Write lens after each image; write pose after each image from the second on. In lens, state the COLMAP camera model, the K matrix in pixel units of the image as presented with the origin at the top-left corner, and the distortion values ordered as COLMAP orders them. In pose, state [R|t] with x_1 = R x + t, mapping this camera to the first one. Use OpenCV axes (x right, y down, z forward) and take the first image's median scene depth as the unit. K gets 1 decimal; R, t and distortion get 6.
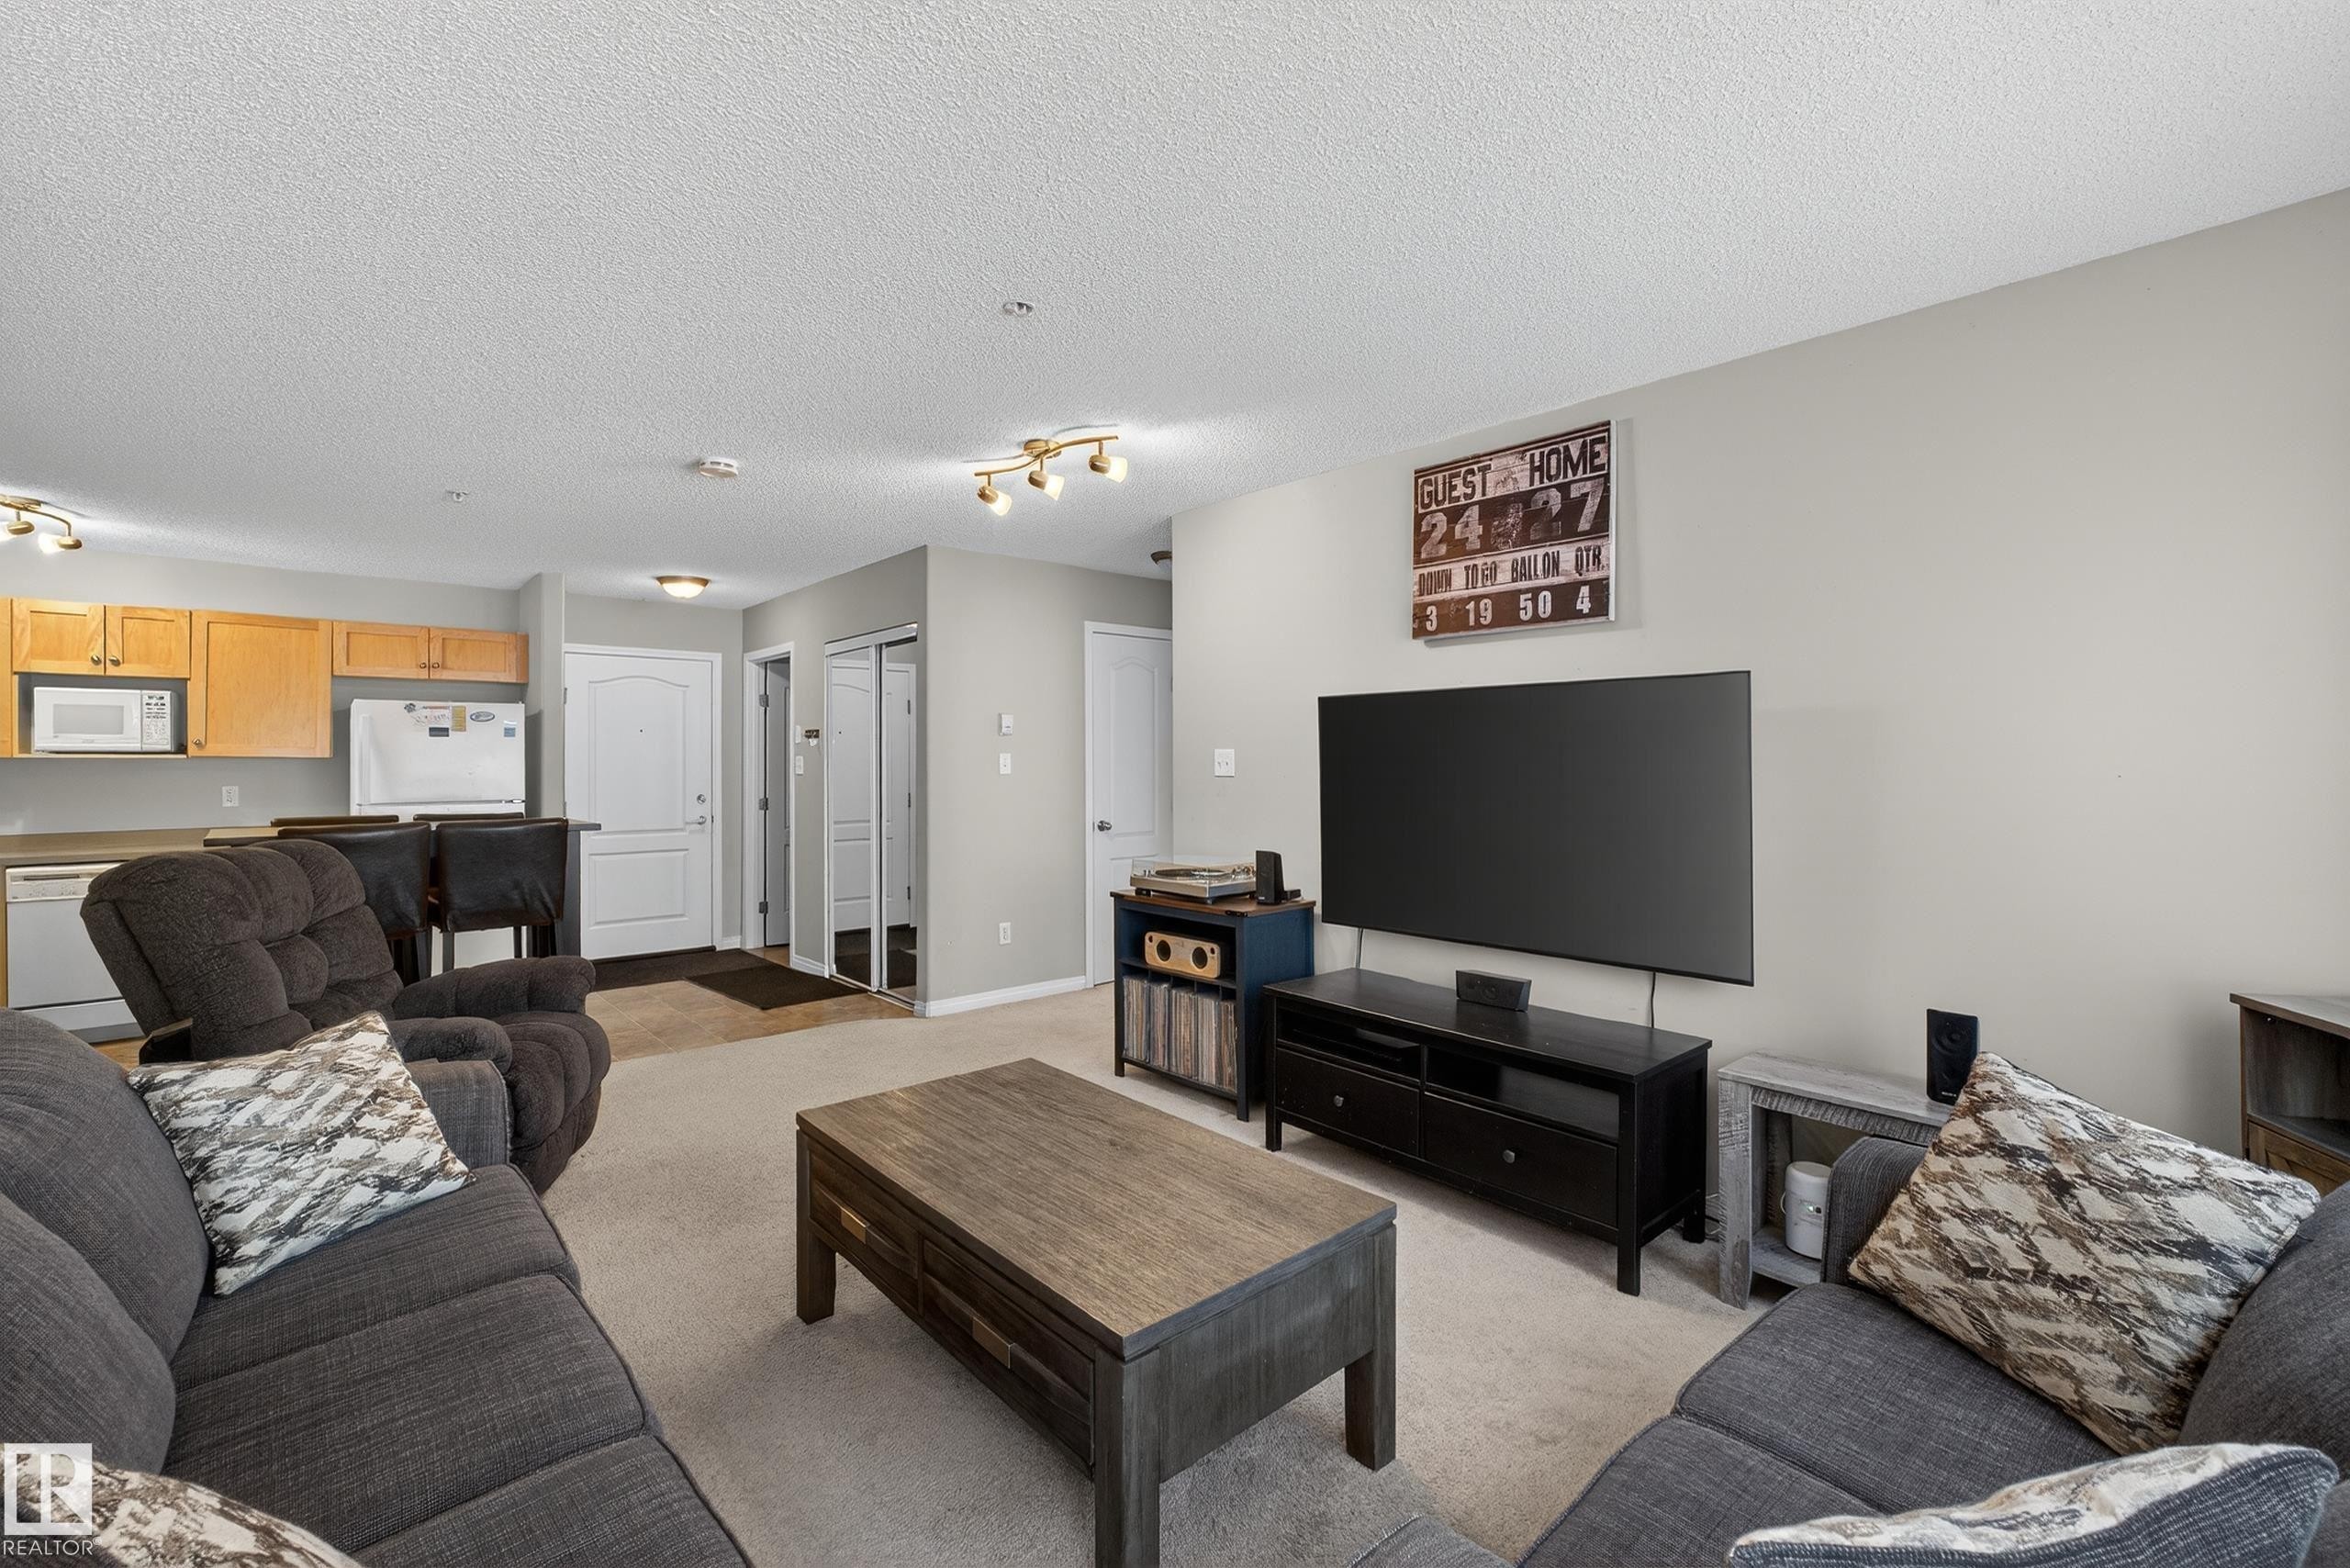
lens RADIAL K [[1009.4, 0, 1155.4], [0, 1009.4, 755.5], [0, 0, 1]] dist [-0.008288, 0.000338]
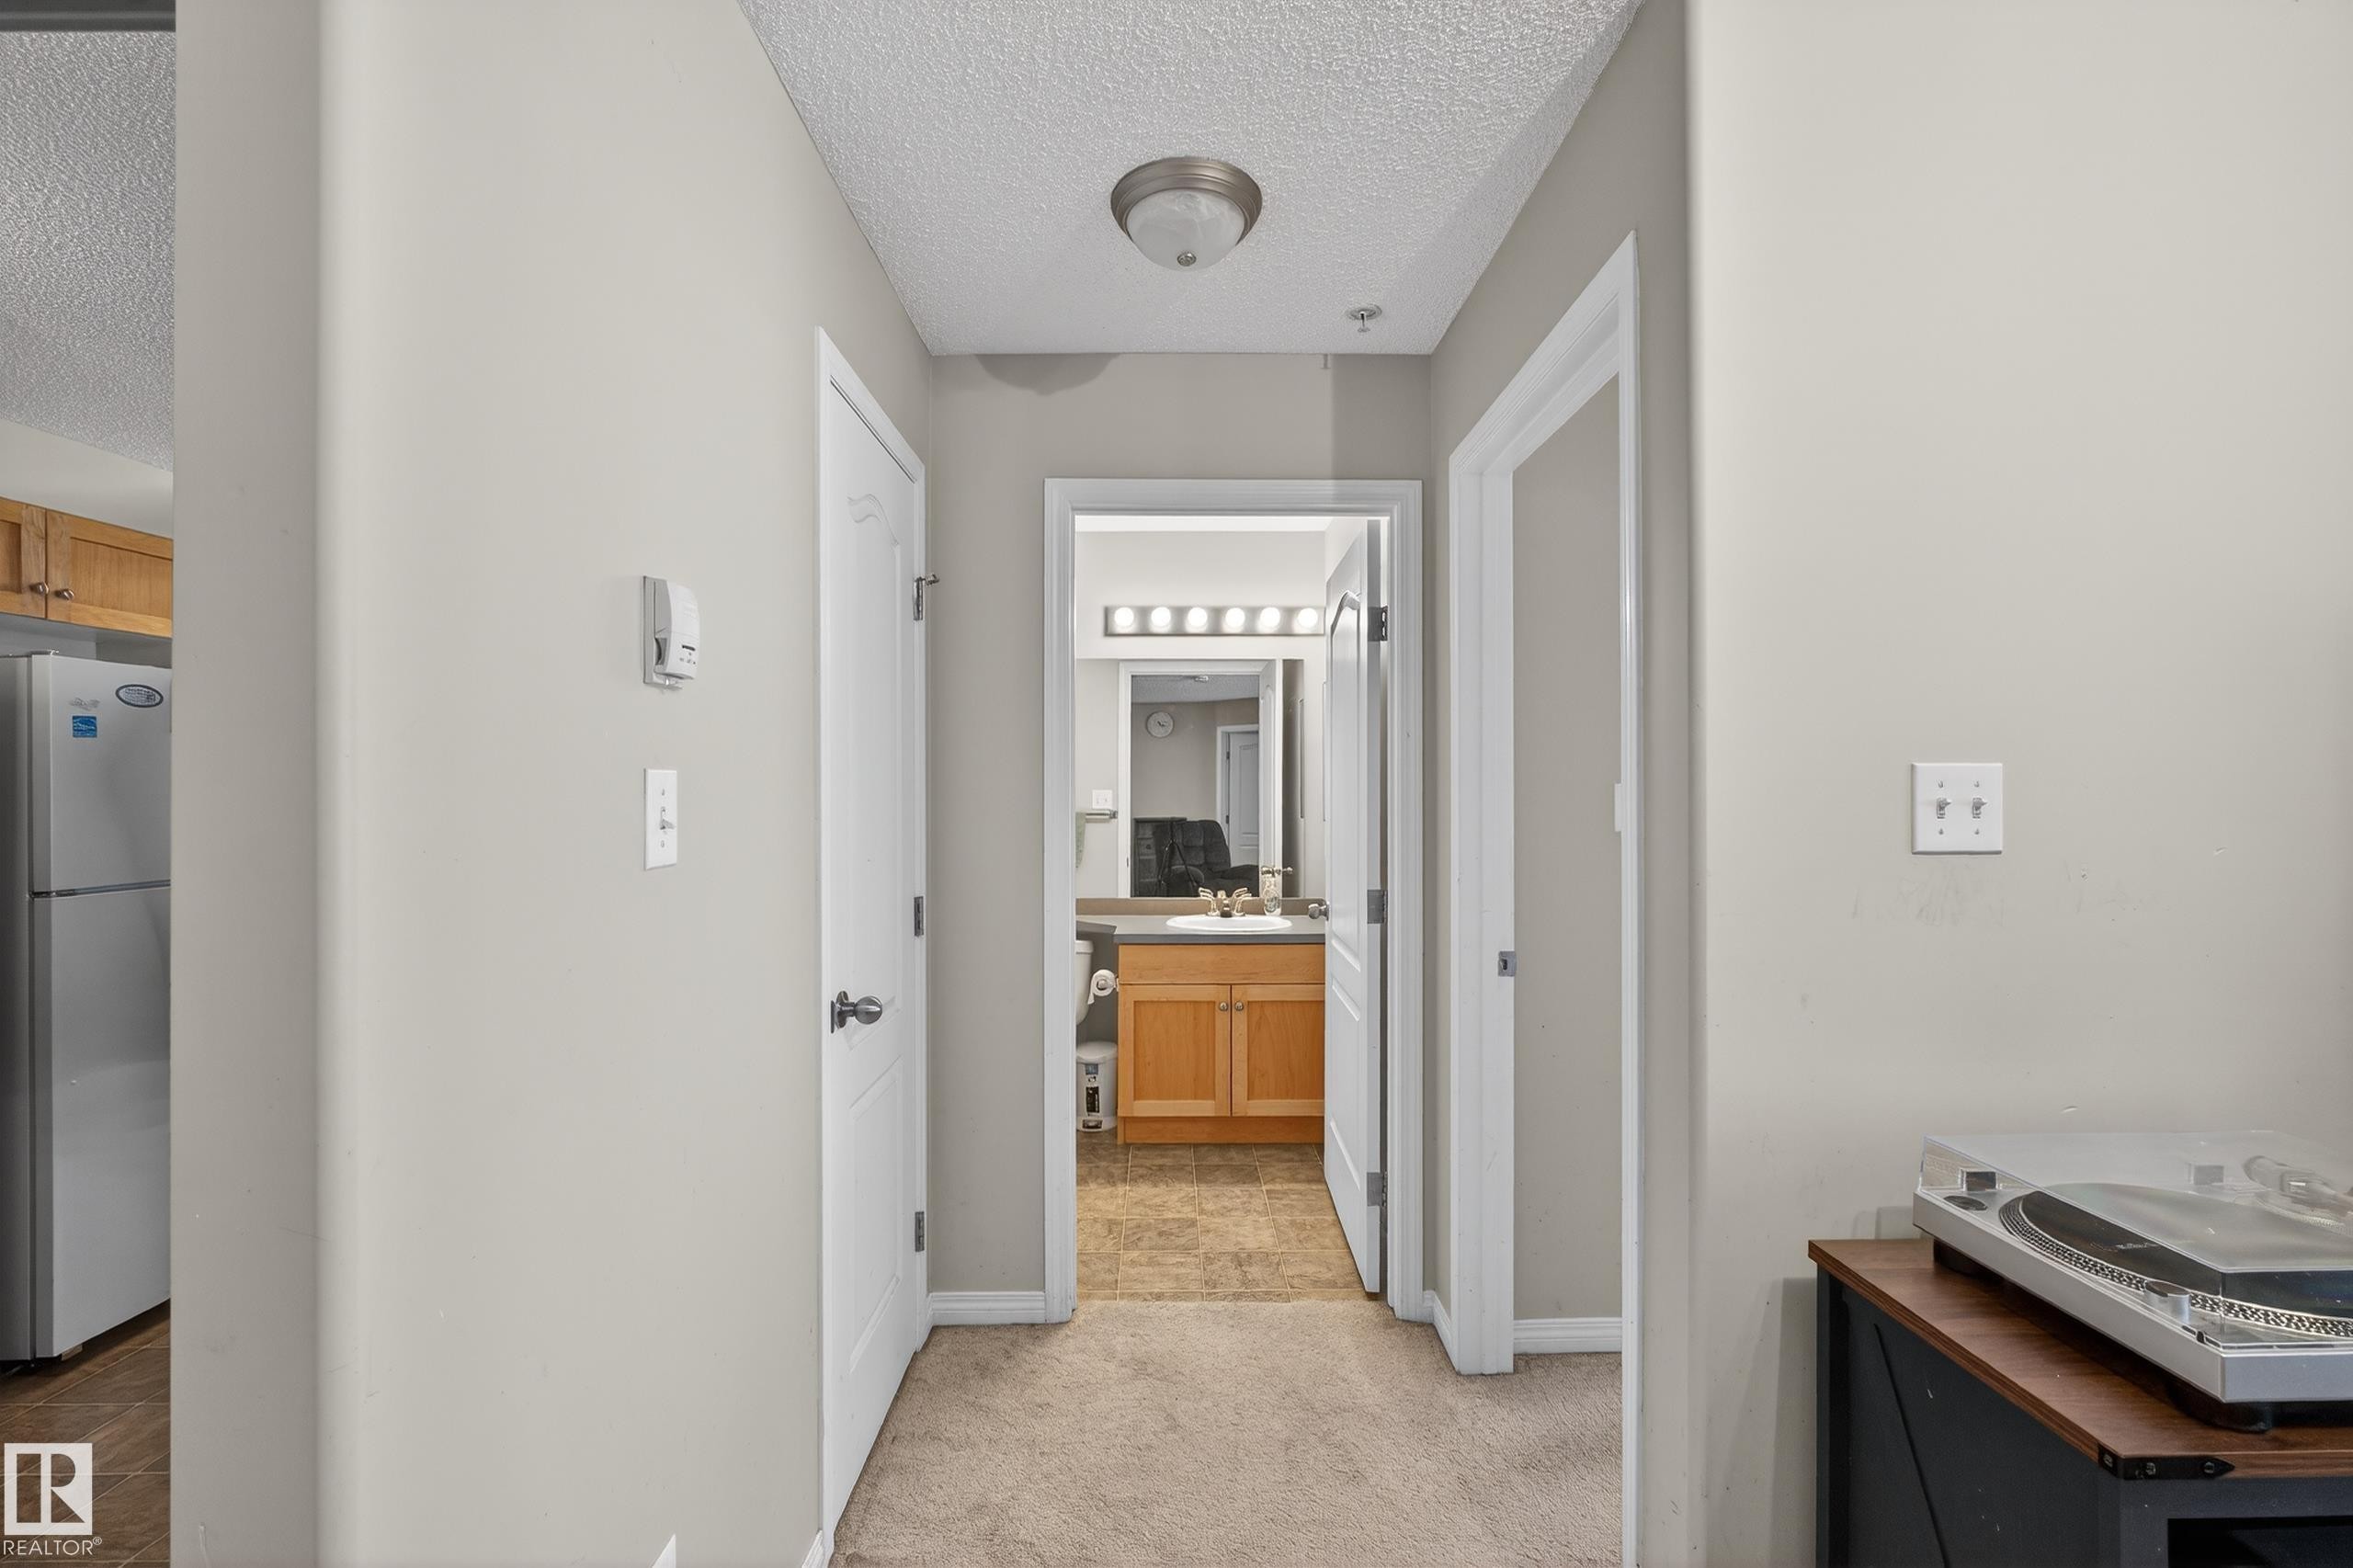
lens RADIAL K [[1010.7, 0, 1178.3], [0, 1010.7, 798.2], [0, 0, 1]] dist [-0.008288, 0.000338]
pose [[0.656912, -0.000991, 0.753967, -0.391985], [-0.002410, 0.999991, 0.003414, 0.005499], [-0.753964, -0.004060, 0.656903, 1.249769]]
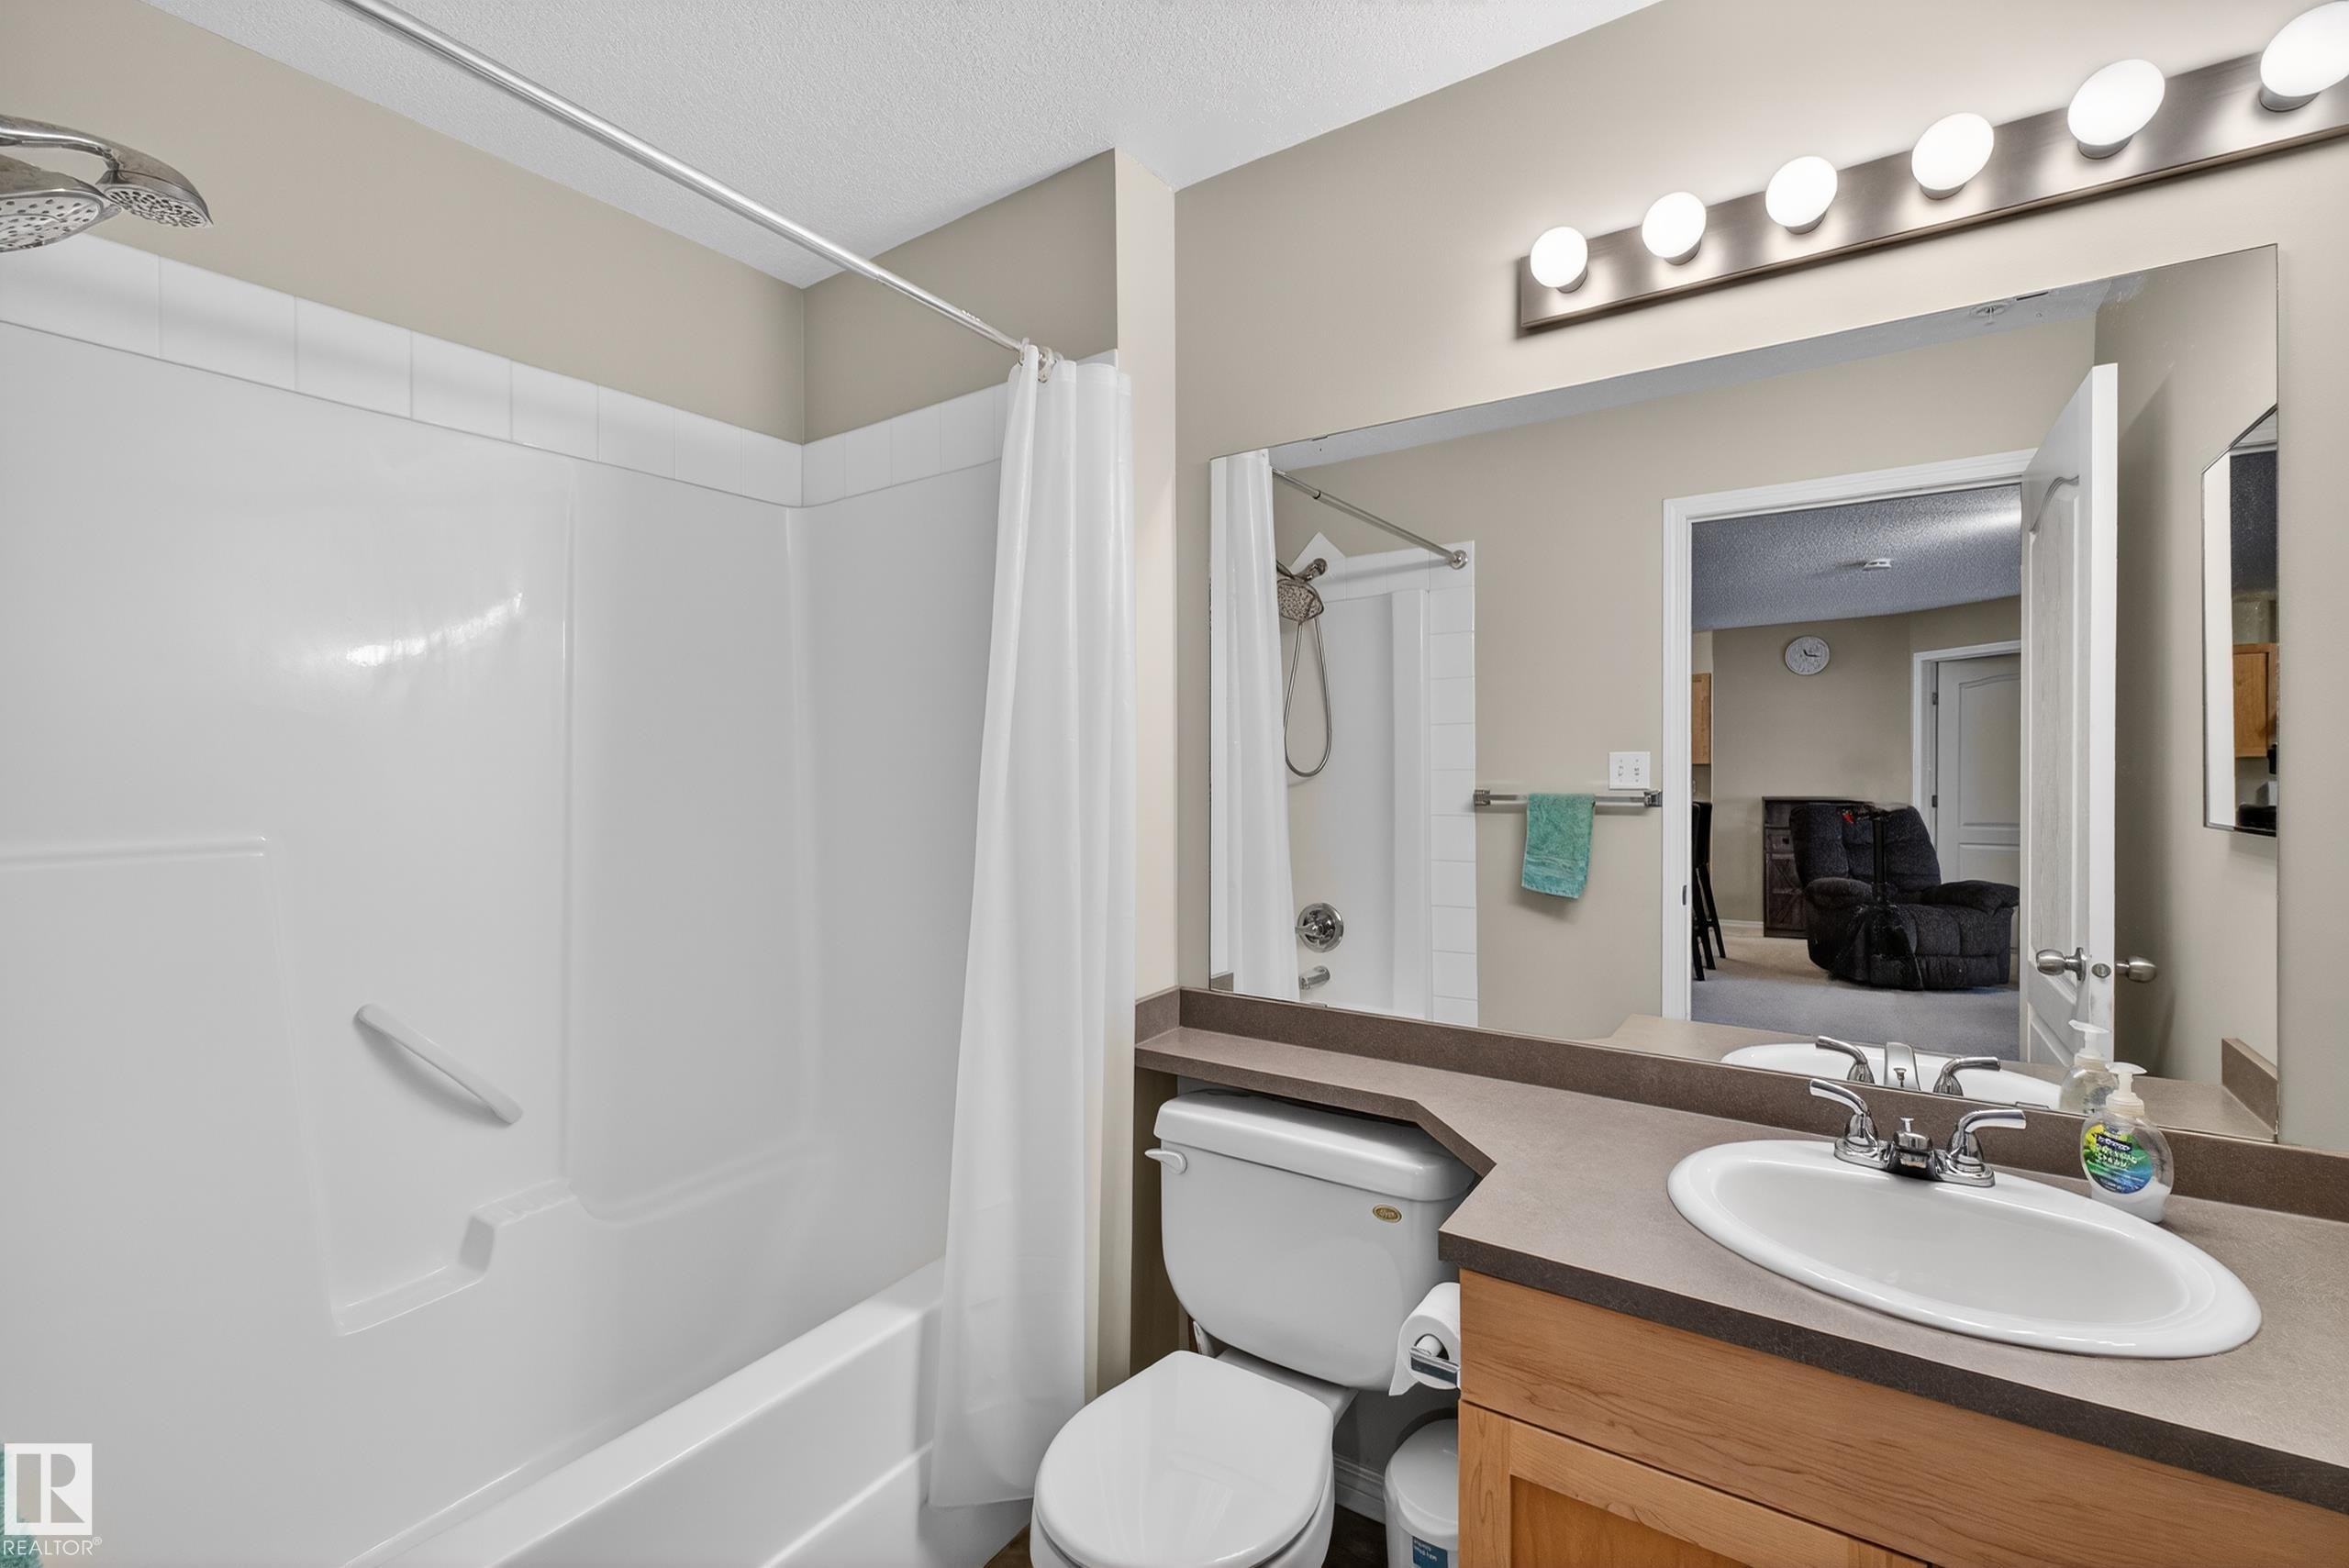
lens RADIAL K [[1008.9, 0, 1176.4], [0, 1008.9, 770.1], [0, 0, 1]] dist [-0.008288, 0.000338]
pose [[0.967738, -0.001527, 0.251952, 0.219544], [-0.000176, 0.999977, 0.006736, 0.008343], [-0.251957, -0.006563, 0.967716, 1.726905]]
